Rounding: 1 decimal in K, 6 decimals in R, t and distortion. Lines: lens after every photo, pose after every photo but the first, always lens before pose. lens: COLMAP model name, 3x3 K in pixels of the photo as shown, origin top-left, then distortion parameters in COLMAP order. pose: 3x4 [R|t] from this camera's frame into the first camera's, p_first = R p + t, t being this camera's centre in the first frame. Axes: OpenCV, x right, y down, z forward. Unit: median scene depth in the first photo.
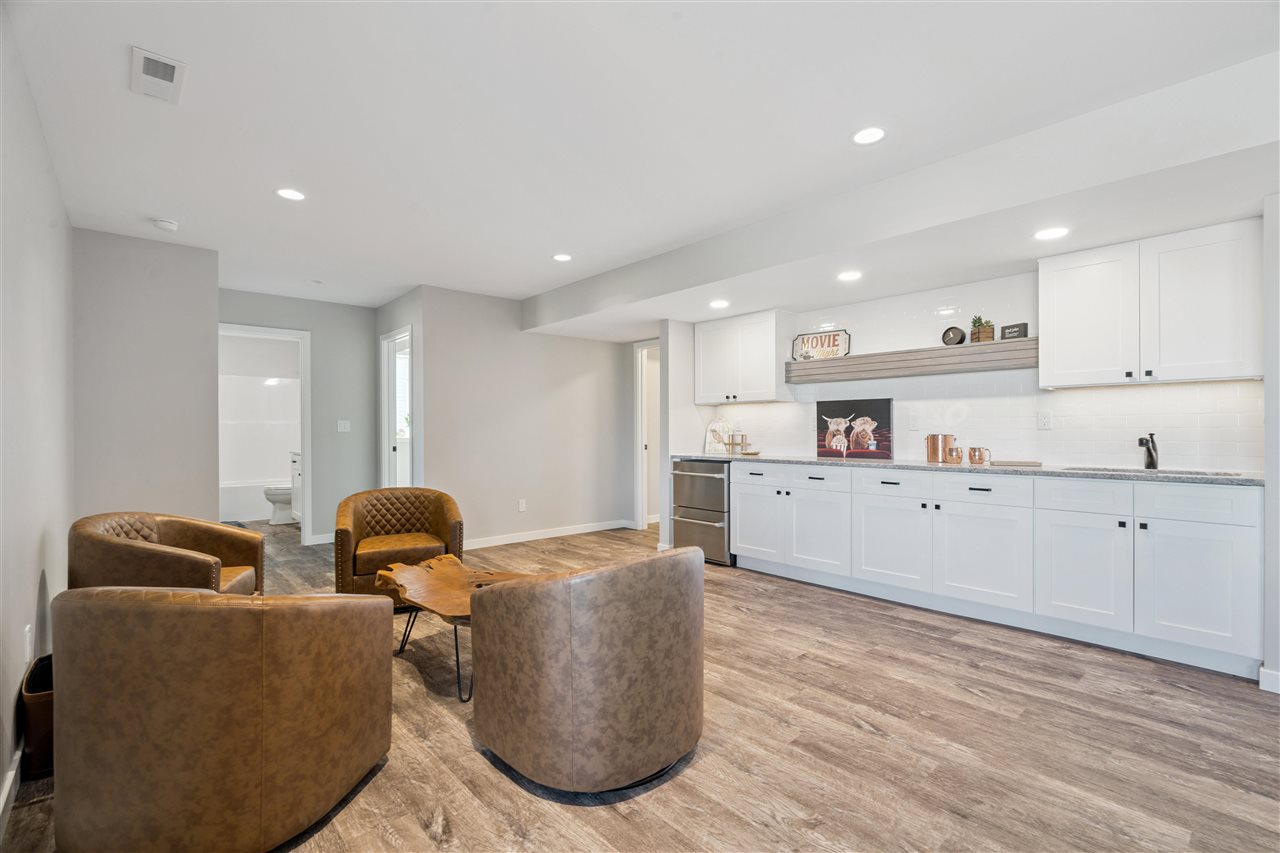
lens RADIAL K [[580.9, 0, 646.0], [0, 580.9, 428.9], [0, 0, 1]] dist [-0.009394, 0.000509]
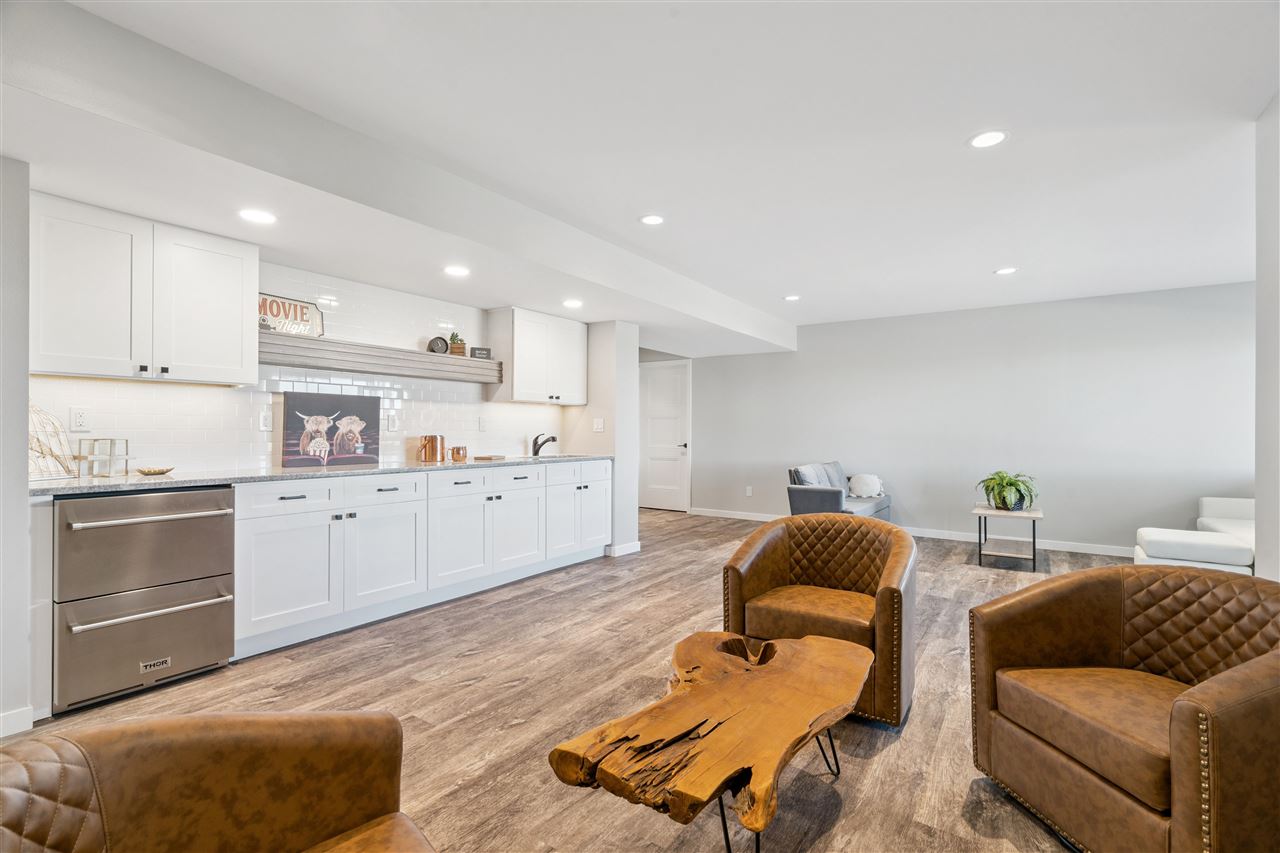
lens RADIAL K [[580.9, 0, 647.1], [0, 580.9, 427.7], [0, 0, 1]] dist [-0.009394, 0.000509]
pose [[-0.246156, 0.008325, 0.969194, -0.630346], [-0.004437, 0.999943, -0.009716, 0.003788], [-0.969220, -0.006691, -0.246105, 0.895587]]
